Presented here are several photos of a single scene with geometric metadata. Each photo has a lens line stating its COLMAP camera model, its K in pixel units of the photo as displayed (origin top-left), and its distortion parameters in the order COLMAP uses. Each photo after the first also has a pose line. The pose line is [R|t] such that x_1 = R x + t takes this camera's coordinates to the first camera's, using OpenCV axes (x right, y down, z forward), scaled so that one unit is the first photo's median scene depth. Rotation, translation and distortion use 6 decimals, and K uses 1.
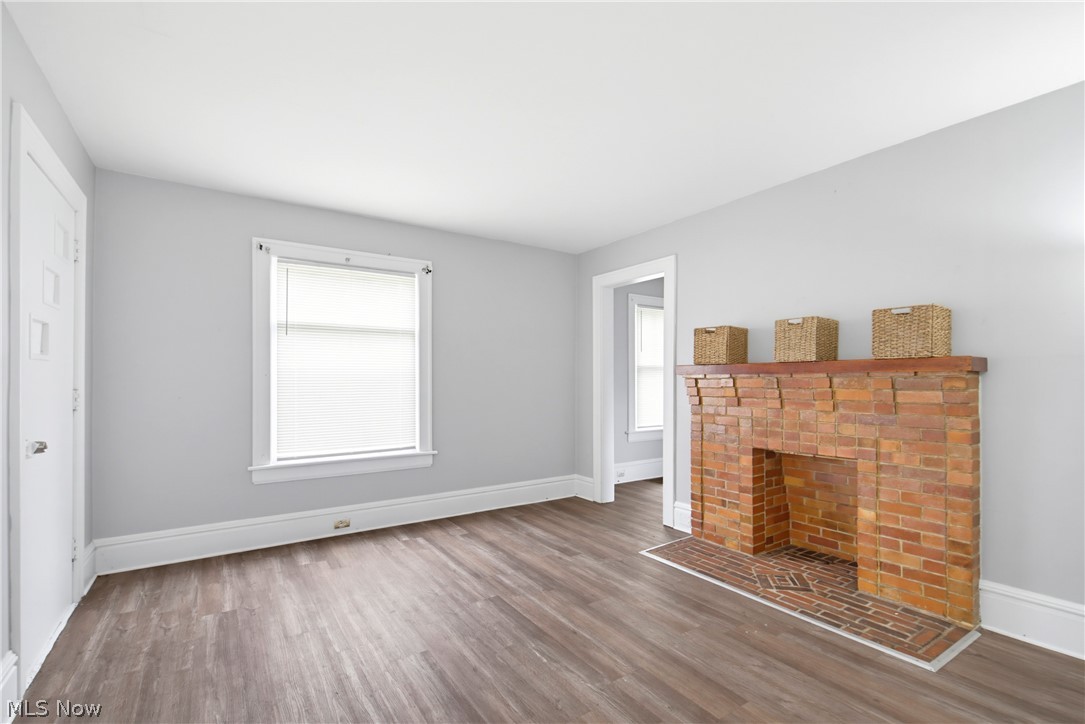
lens RADIAL K [[496.5, 0, 534.6], [0, 496.5, 388.9], [0, 0, 1]] dist [0.002359, -0.000180]
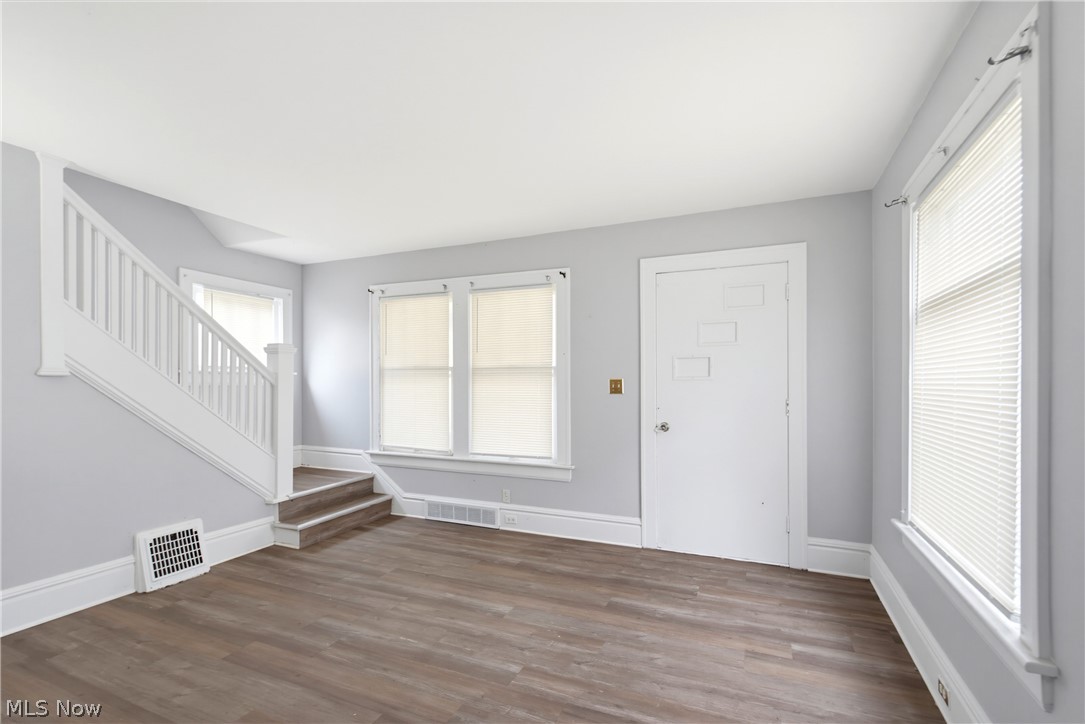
lens RADIAL K [[496.5, 0, 534.6], [0, 496.5, 388.9], [0, 0, 1]] dist [0.002359, -0.000180]
pose [[-0.844325, 0.010423, -0.535730, 0.302091], [-0.002973, 0.999704, 0.024135, -0.049920], [0.535823, 0.021971, -0.844044, 1.726853]]
